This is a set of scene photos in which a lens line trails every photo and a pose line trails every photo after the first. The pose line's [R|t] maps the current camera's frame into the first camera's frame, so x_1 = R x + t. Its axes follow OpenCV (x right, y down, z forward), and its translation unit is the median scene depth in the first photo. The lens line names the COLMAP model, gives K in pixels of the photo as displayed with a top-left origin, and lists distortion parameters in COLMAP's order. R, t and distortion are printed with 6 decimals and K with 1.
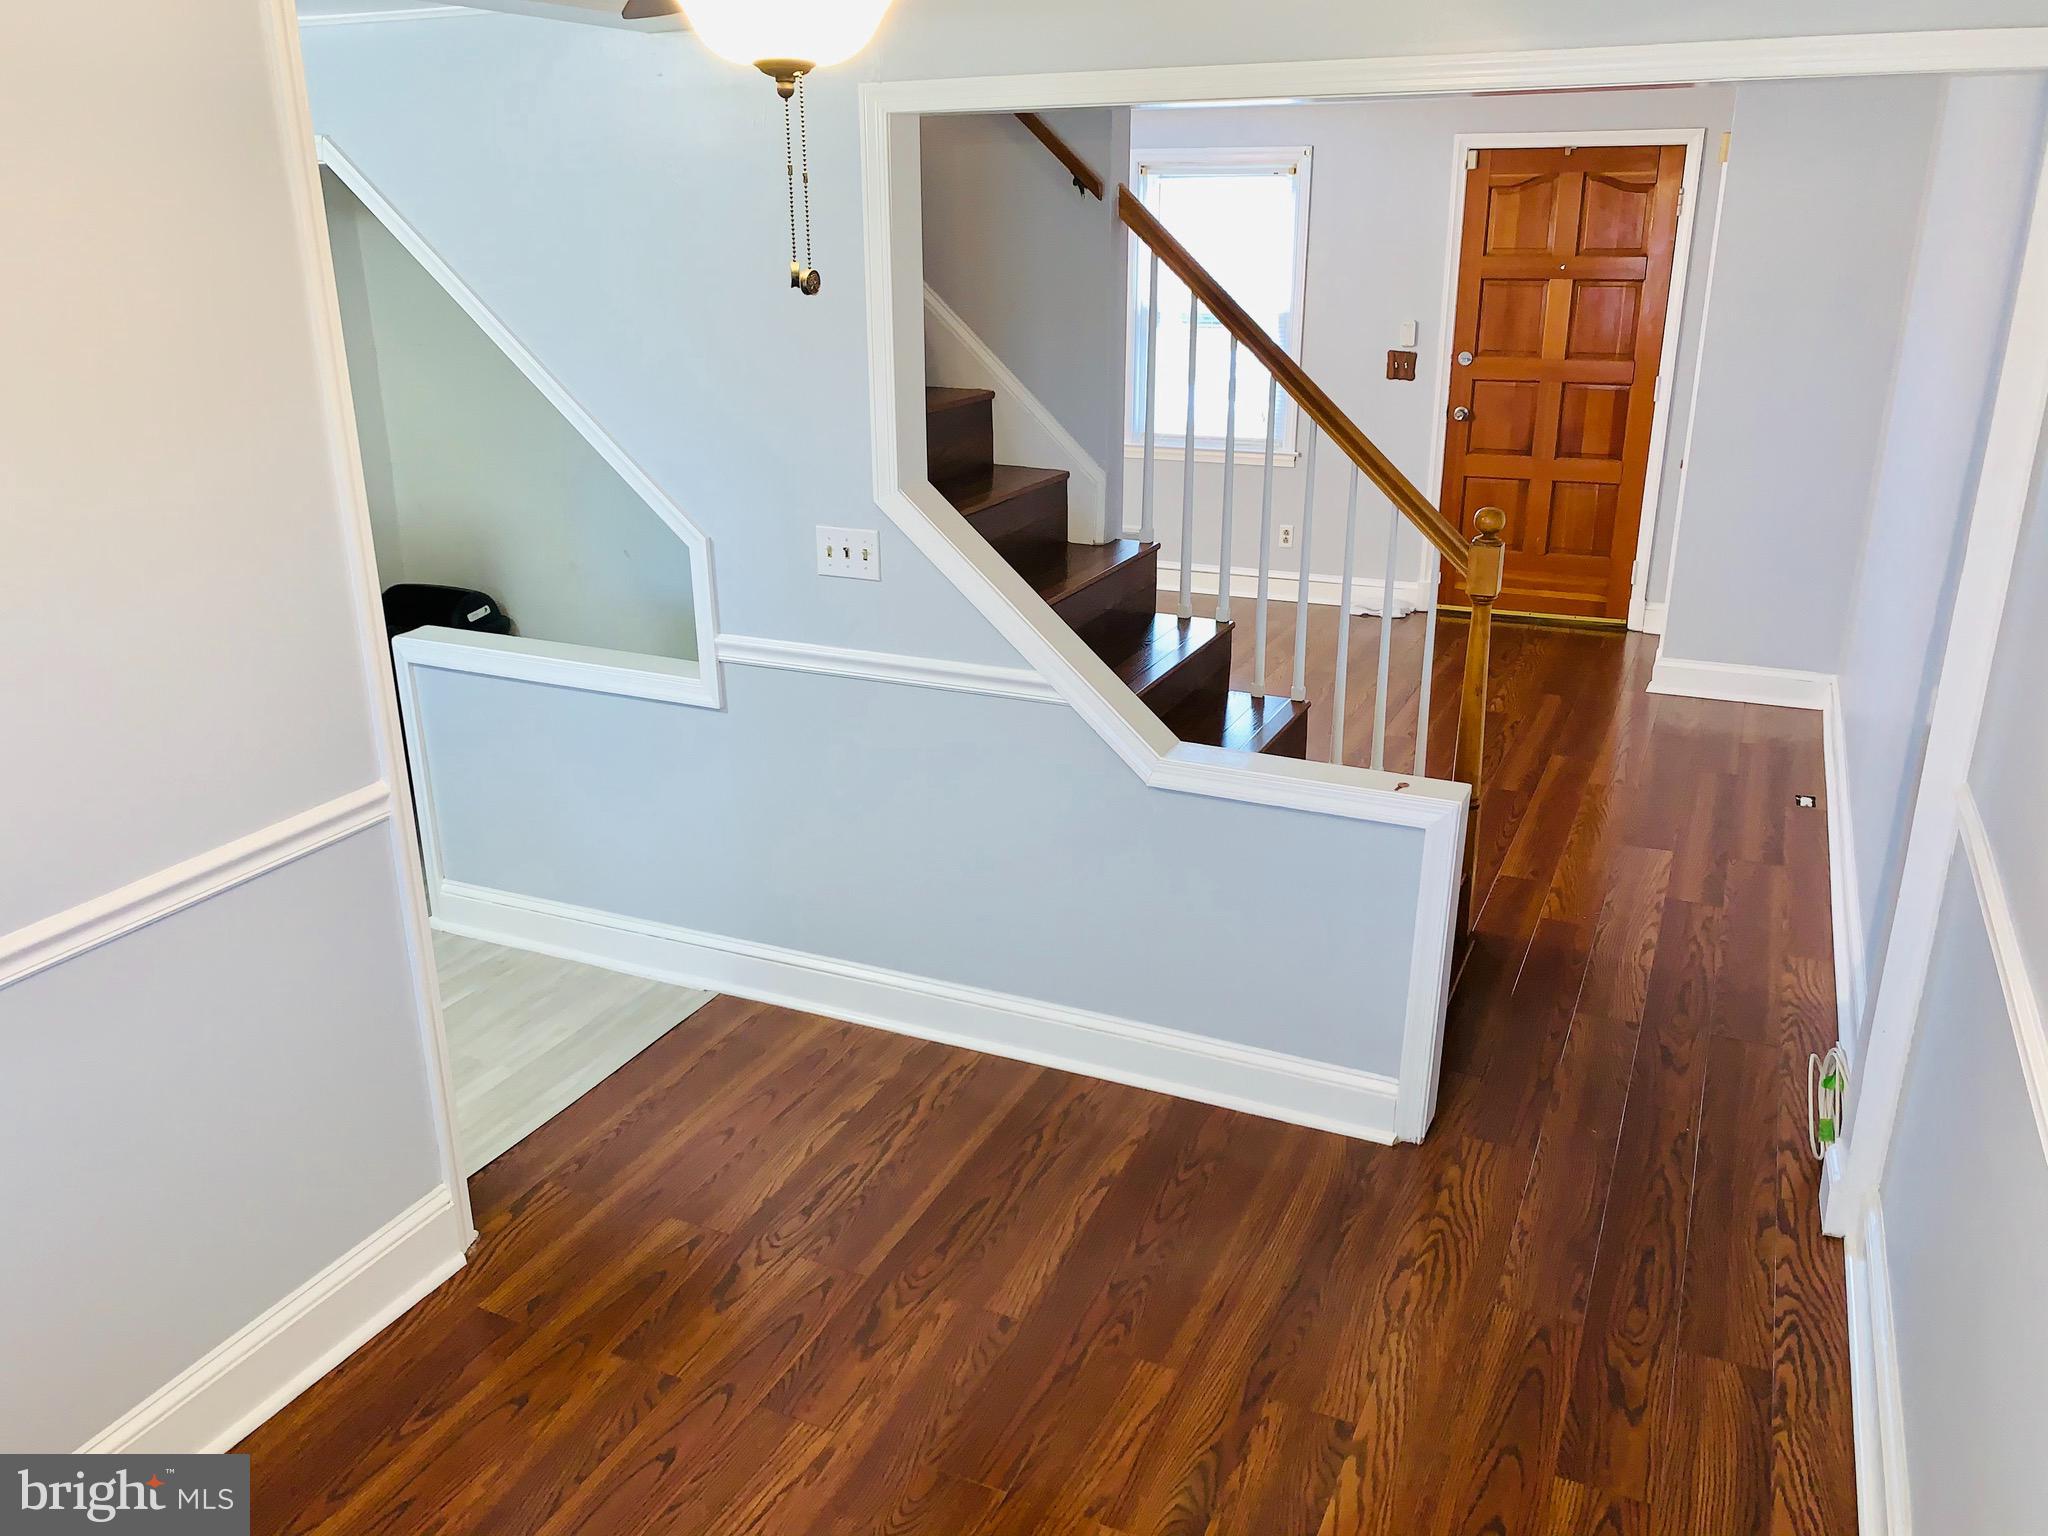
lens RADIAL K [[1614.3, 0, 1015.8], [0, 1614.3, 760.7], [0, 0, 1]] dist [0.002381, -0.008232]
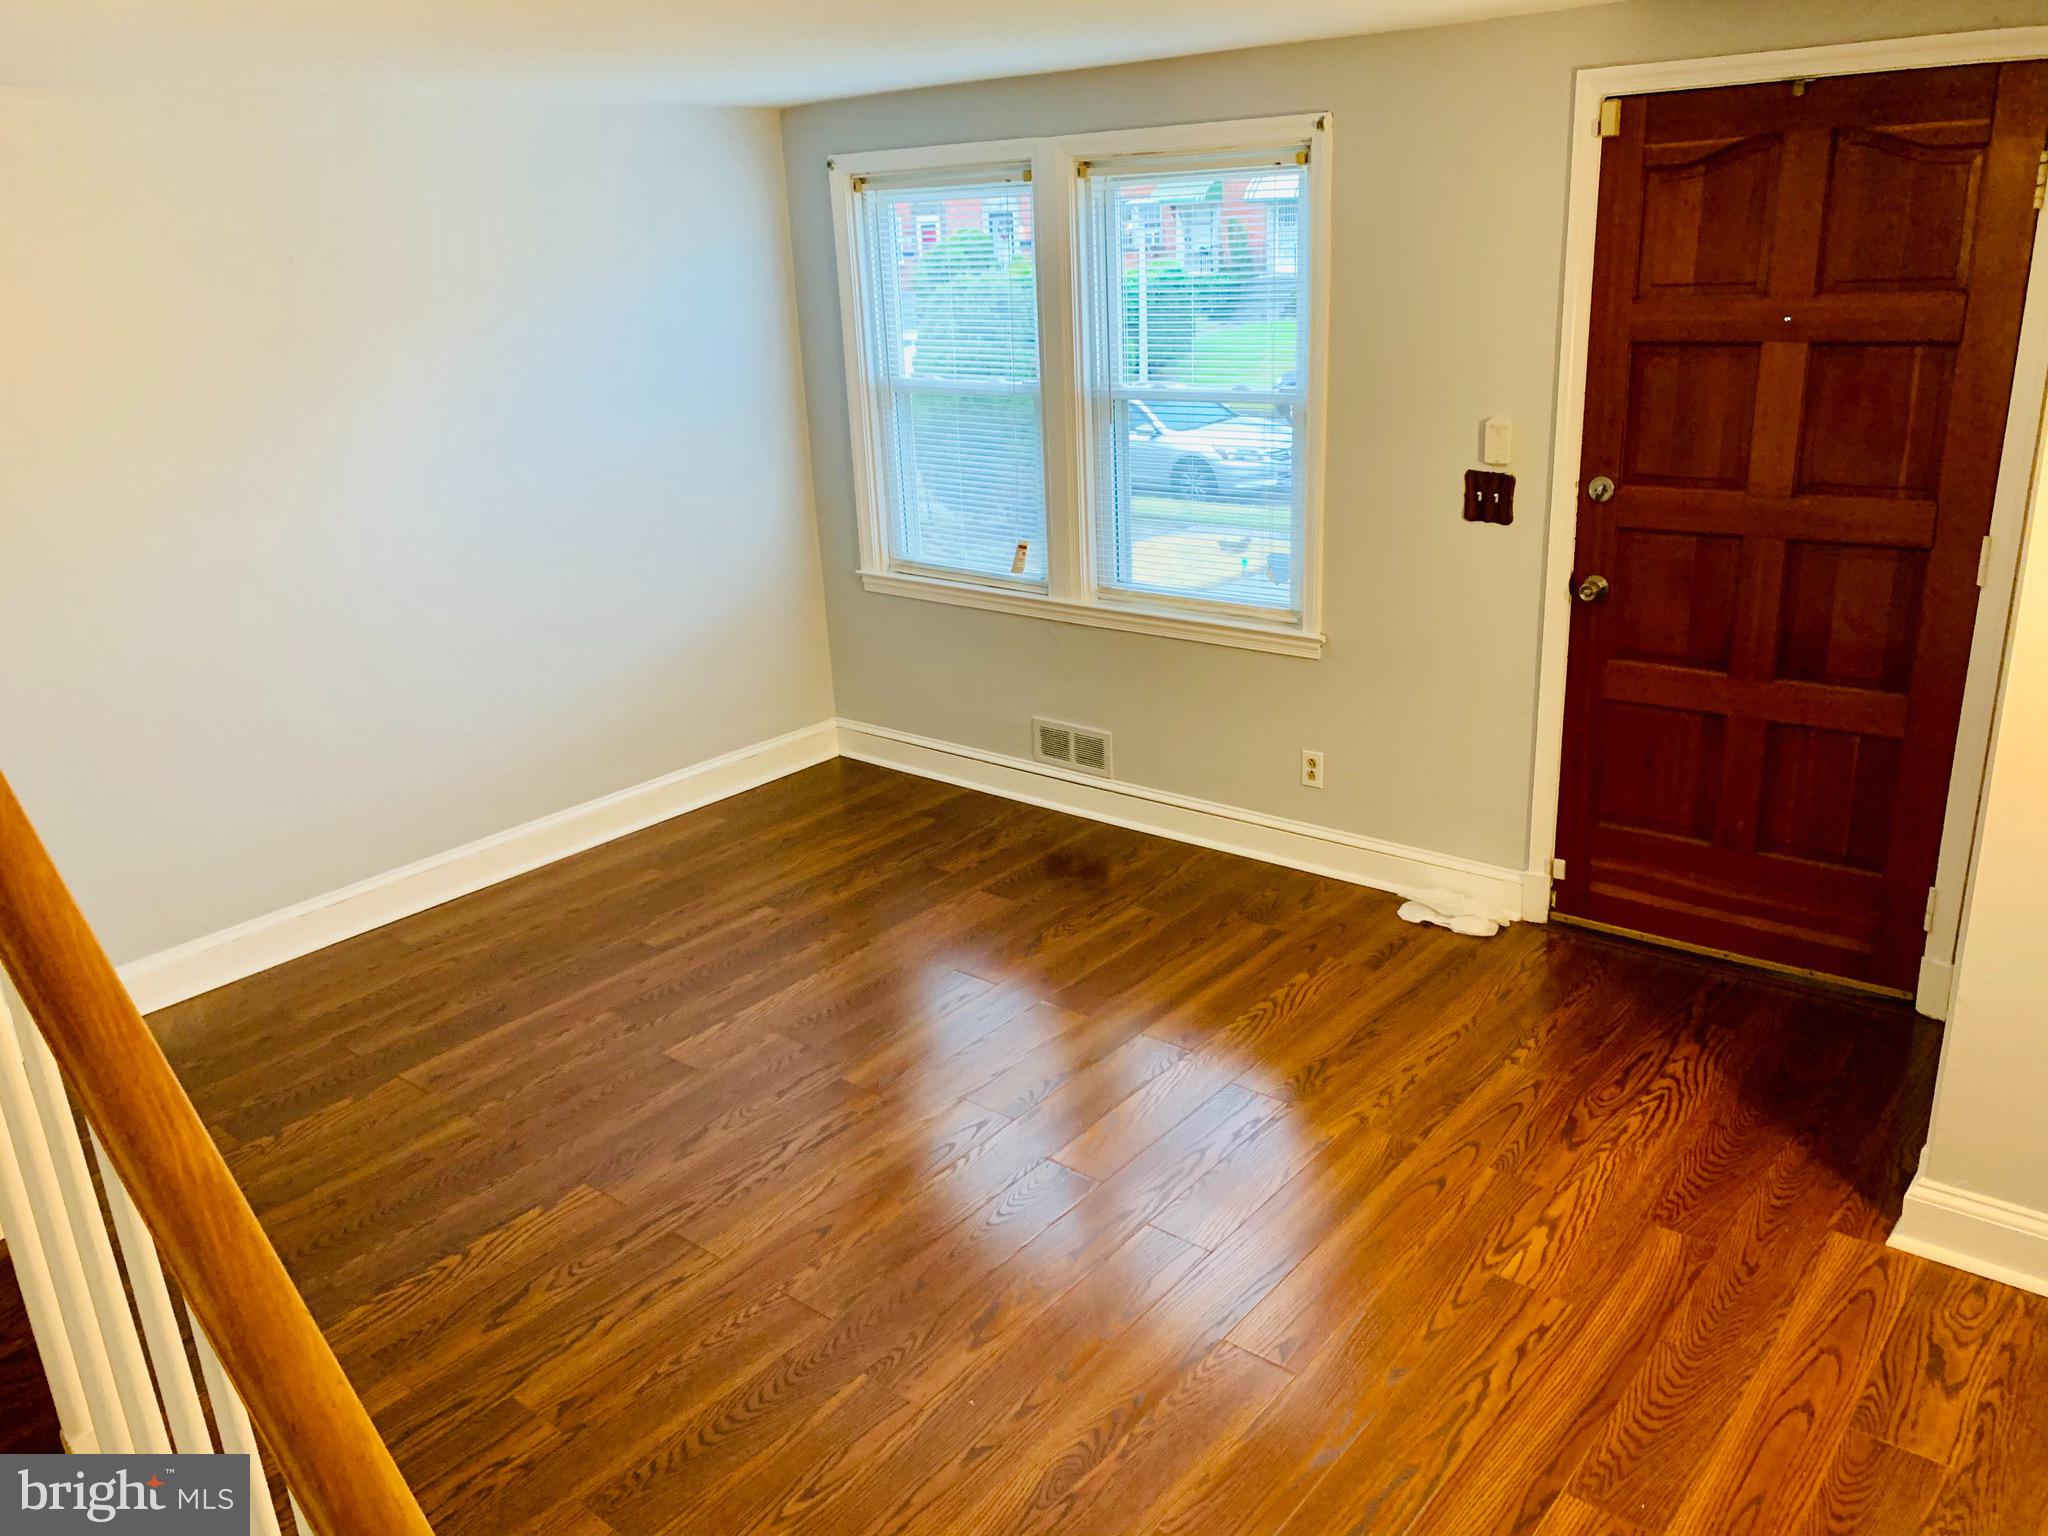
lens RADIAL K [[1578.0, 0, 1003.8], [0, 1578.0, 765.9], [0, 0, 1]] dist [0.030386, -0.031703]
pose [[0.965868, 0.045088, -0.255079, 0.228869], [-0.043577, 0.998983, 0.011576, -0.156415], [0.255342, -0.000065, 0.966851, 0.442353]]
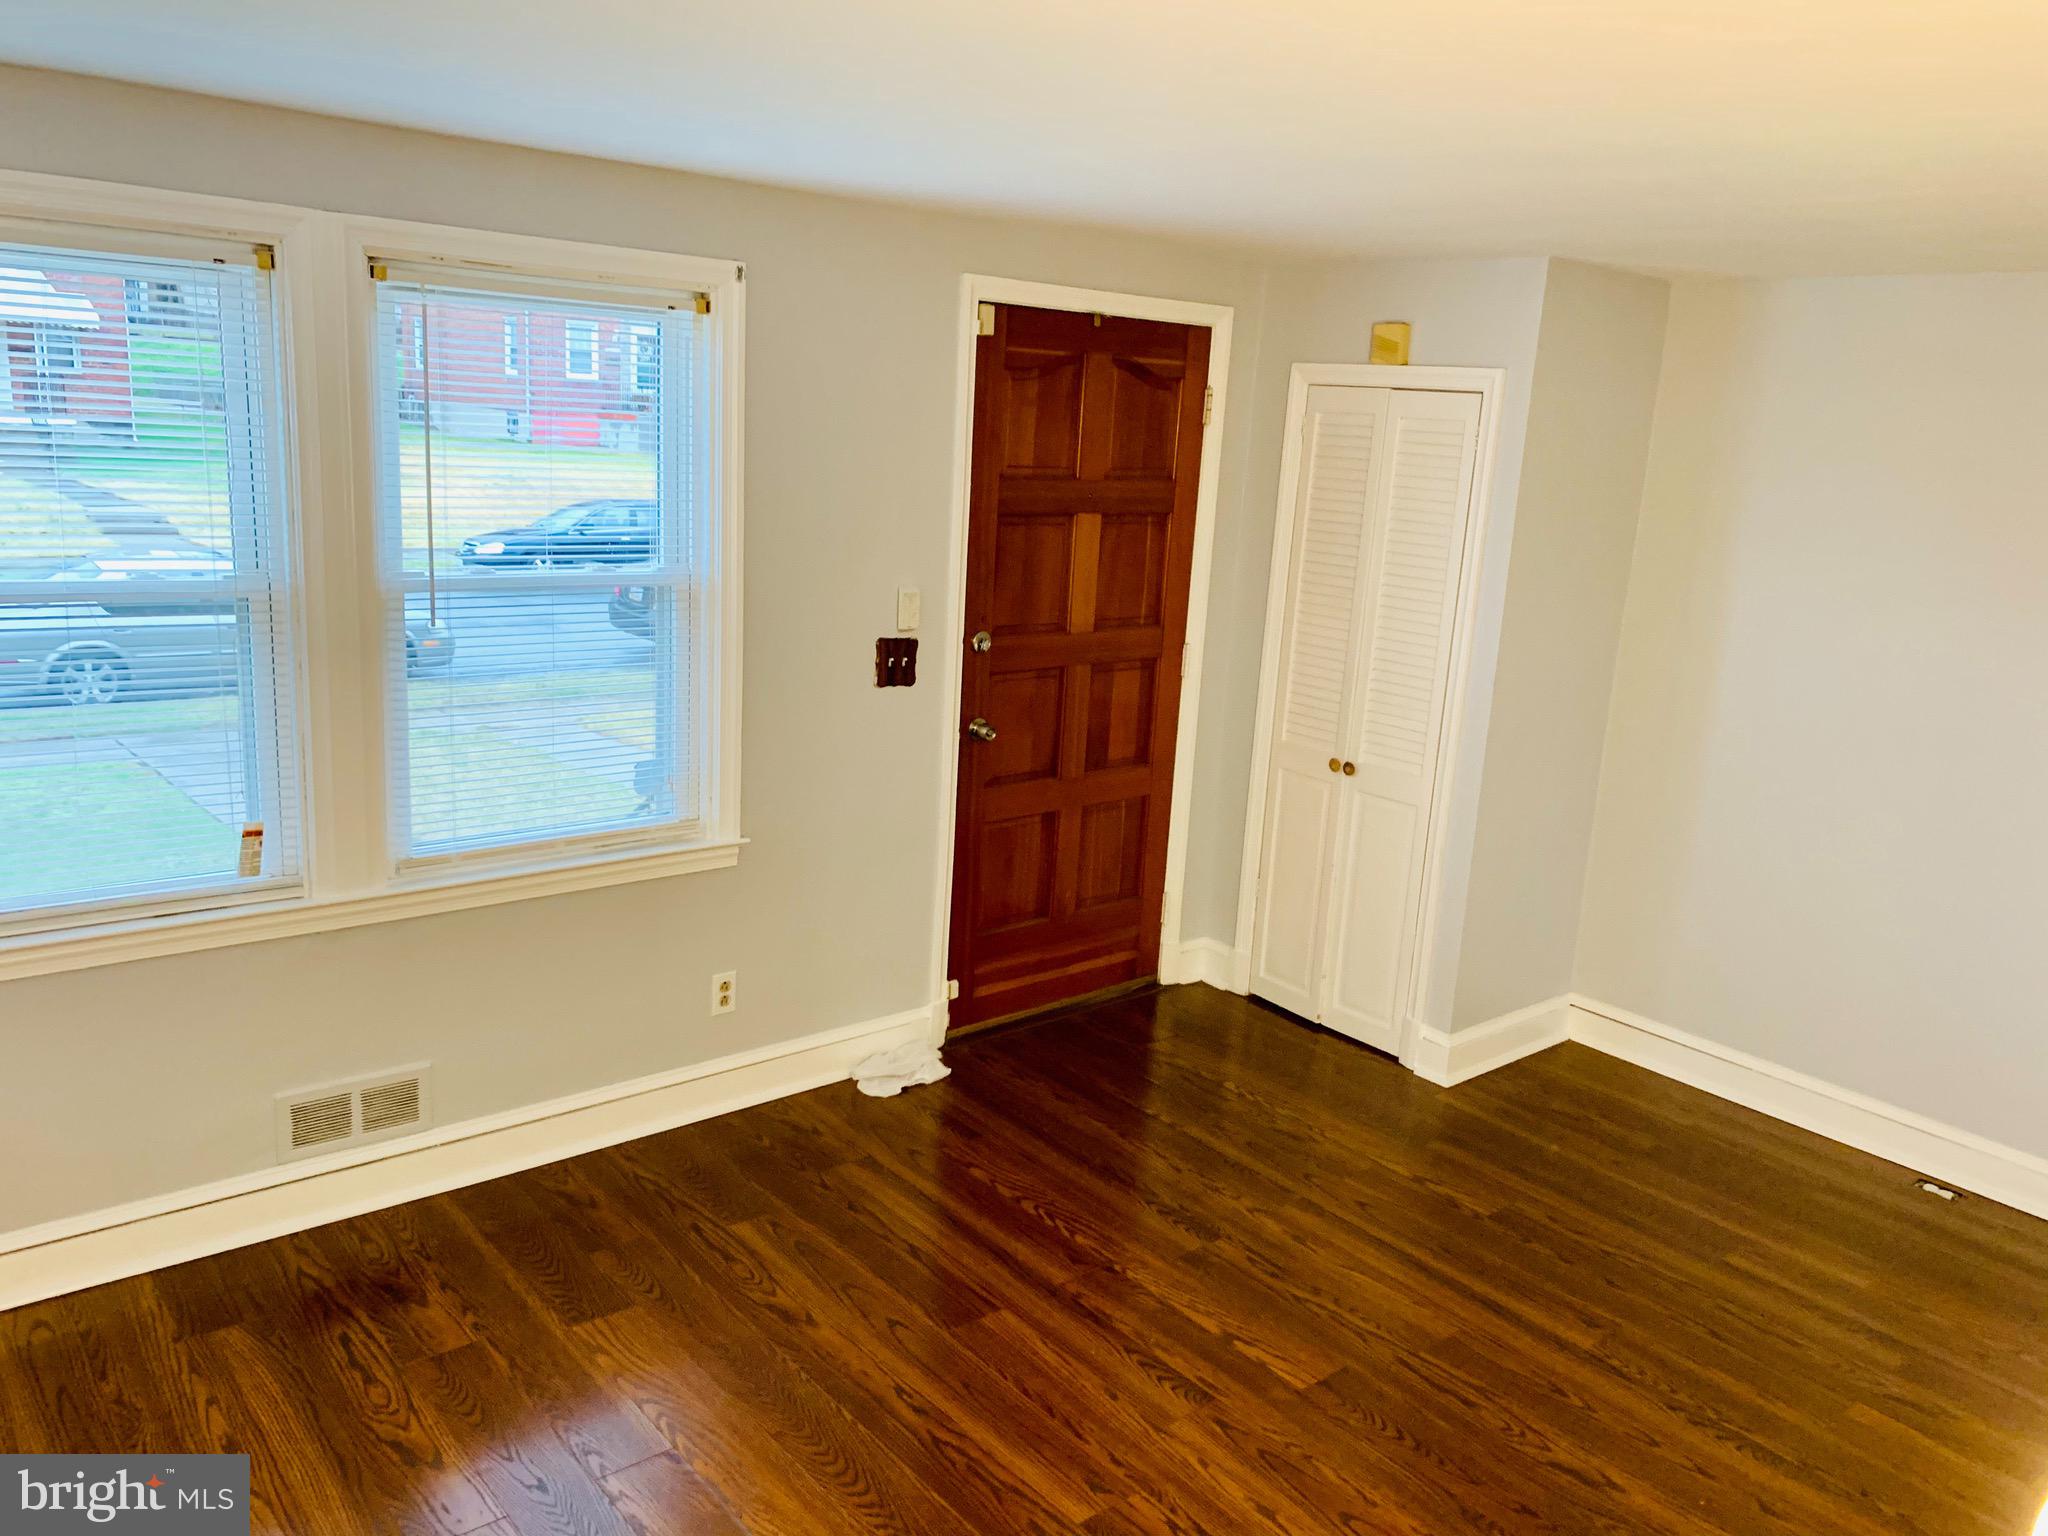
lens RADIAL K [[1578.0, 0, 1033.6], [0, 1578.0, 781.6], [0, 0, 1]] dist [0.030386, -0.031703]
pose [[0.411884, -0.186605, 0.891925, -0.258195], [0.232050, 0.968018, 0.095366, -0.254634], [-0.881195, 0.167691, 0.442013, 0.742221]]
